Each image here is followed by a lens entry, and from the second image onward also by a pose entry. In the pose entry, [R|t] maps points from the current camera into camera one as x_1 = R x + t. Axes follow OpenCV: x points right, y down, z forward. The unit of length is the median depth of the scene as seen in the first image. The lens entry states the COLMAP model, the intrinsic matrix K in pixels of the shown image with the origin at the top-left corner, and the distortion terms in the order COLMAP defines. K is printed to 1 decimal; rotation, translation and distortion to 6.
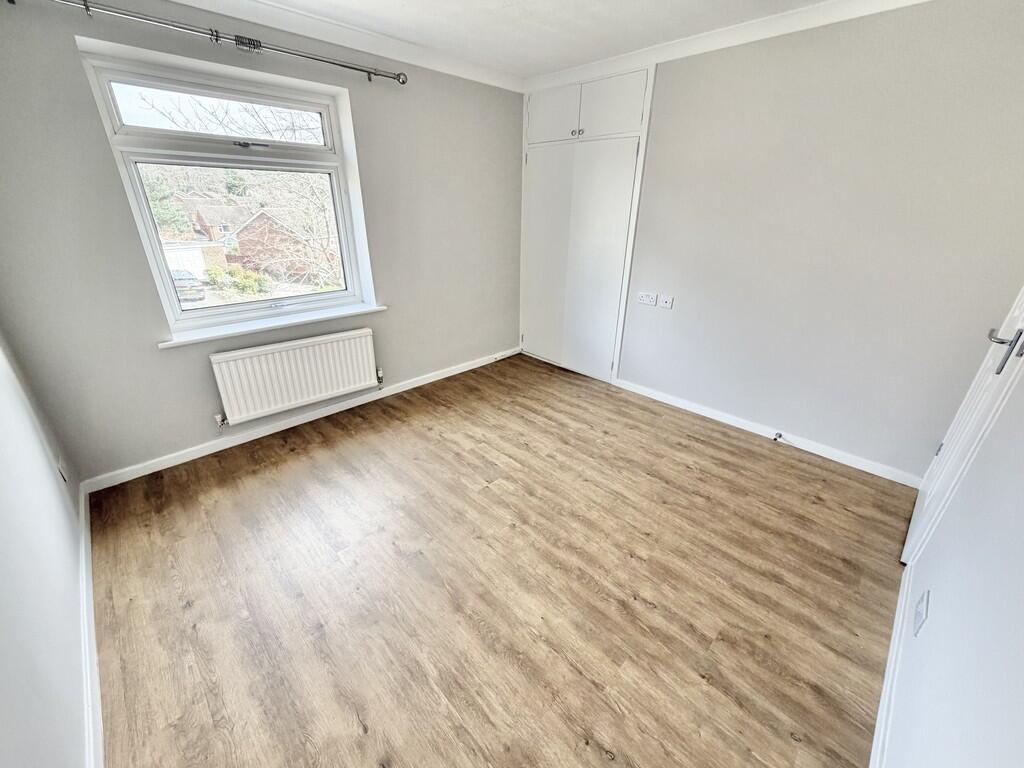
lens RADIAL K [[412.7, 0, 512.0], [0, 412.7, 384.0], [0, 0, 1]] dist [-0.034665, -0.000032]
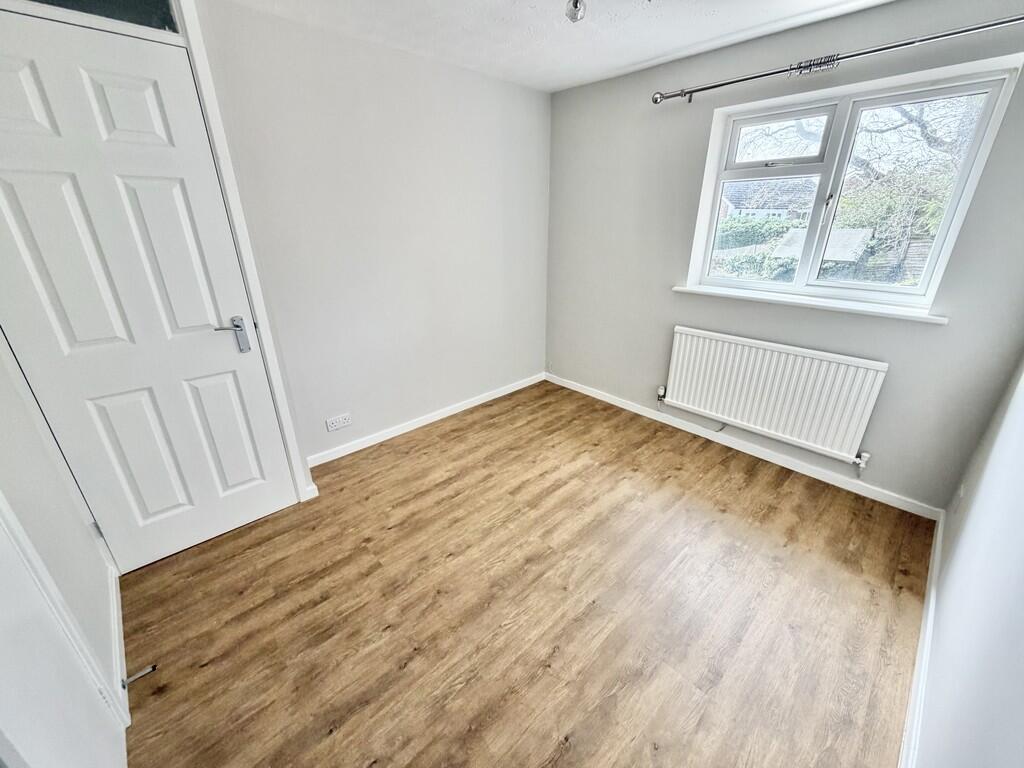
lens RADIAL K [[407.1, 0, 512.0], [0, 407.1, 384.0], [0, 0, 1]] dist [-0.000023, -0.000001]
pose [[-0.029391, 0.361401, -0.931947, 0.911317], [-0.399269, 0.850495, 0.342407, -0.352241], [0.916363, 0.382161, 0.119299, 0.655495]]
